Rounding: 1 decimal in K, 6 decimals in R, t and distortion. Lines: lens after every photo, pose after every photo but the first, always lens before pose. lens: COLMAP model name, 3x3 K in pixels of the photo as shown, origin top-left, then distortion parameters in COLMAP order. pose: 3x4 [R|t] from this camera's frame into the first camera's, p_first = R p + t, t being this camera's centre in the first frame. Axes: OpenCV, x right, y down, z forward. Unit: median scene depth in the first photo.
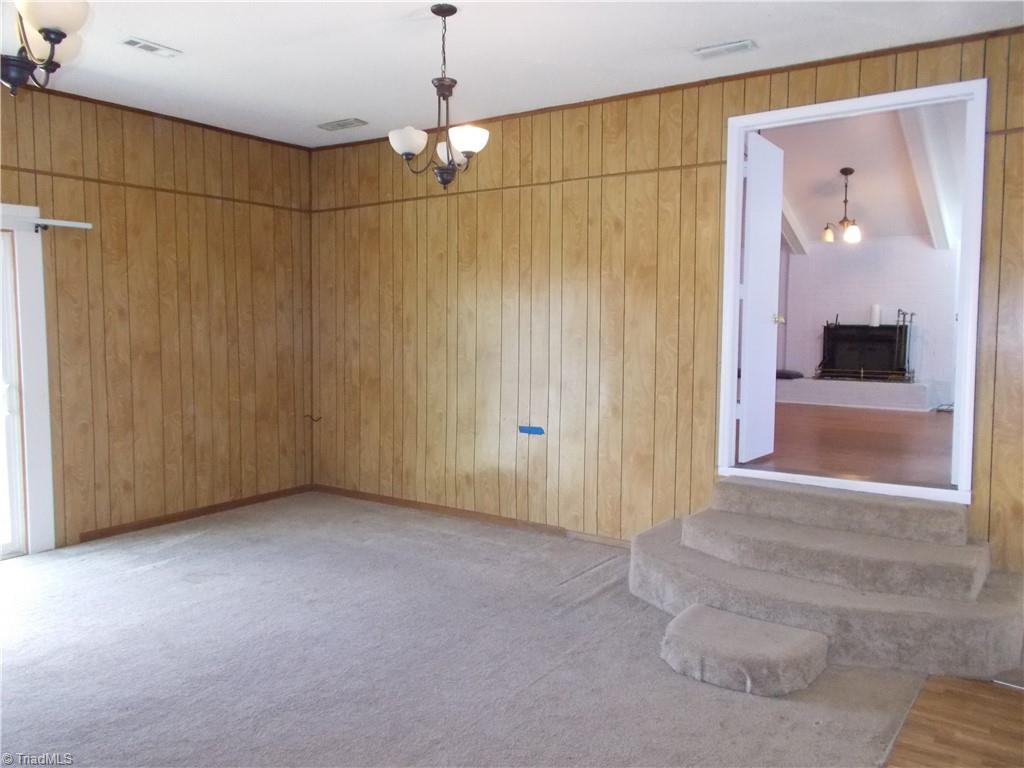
lens RADIAL K [[809.2, 0, 510.6], [0, 809.2, 378.0], [0, 0, 1]] dist [0.045194, -0.036167]
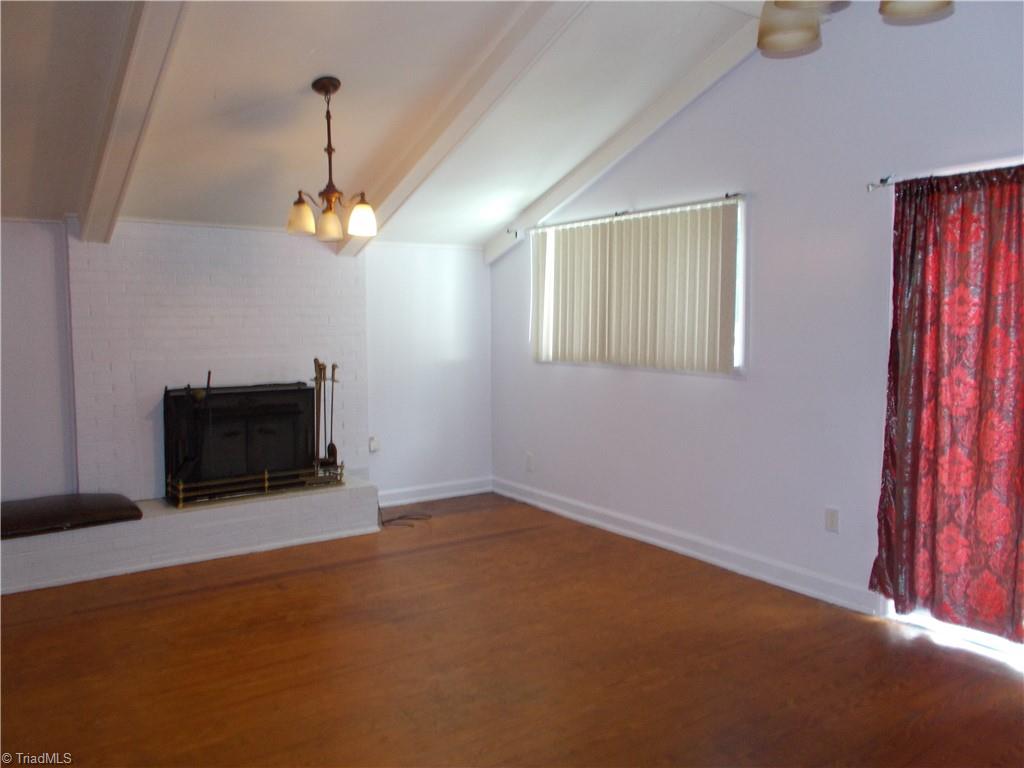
lens RADIAL K [[809.2, 0, 510.6], [0, 809.2, 378.0], [0, 0, 1]] dist [0.045194, -0.036167]
pose [[0.353679, -0.081599, 0.931801, -0.003097], [0.063705, 0.995976, 0.063039, -0.094163], [-0.933195, 0.037065, 0.357454, 0.646430]]
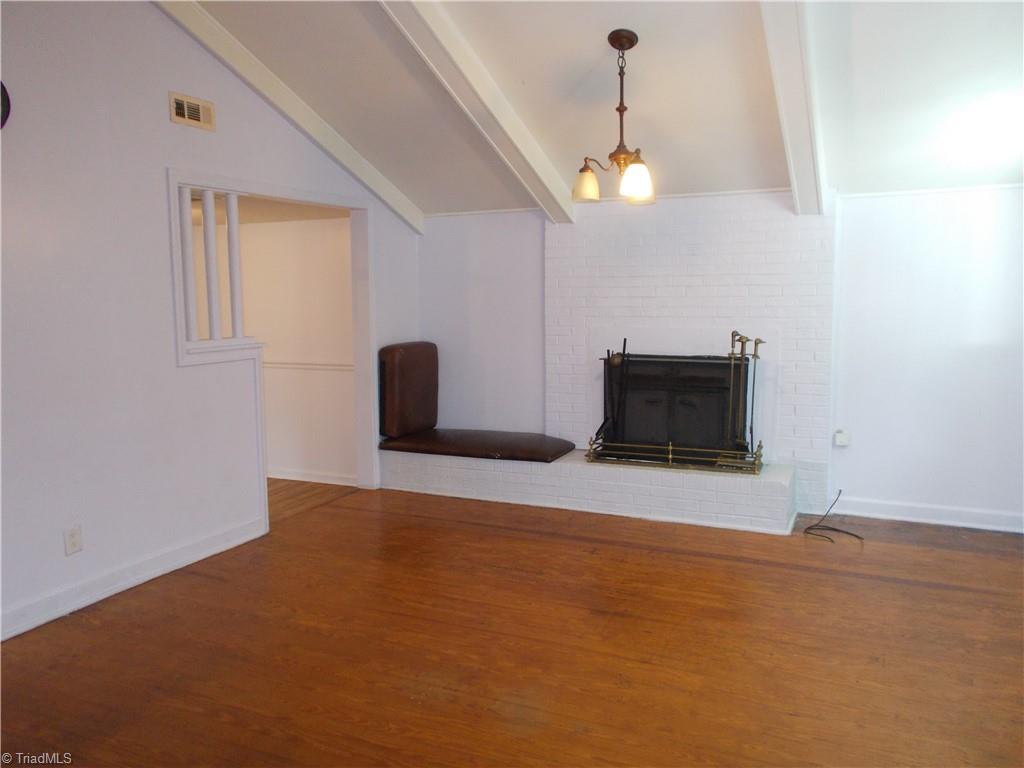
lens RADIAL K [[822.5, 0, 512.2], [0, 822.5, 380.7], [0, 0, 1]] dist [0.037999, -0.001844]
pose [[0.983118, -0.033175, 0.179941, 0.231966], [0.024427, 0.998419, 0.050615, -0.080085], [-0.181336, -0.045365, 0.982374, 0.487689]]
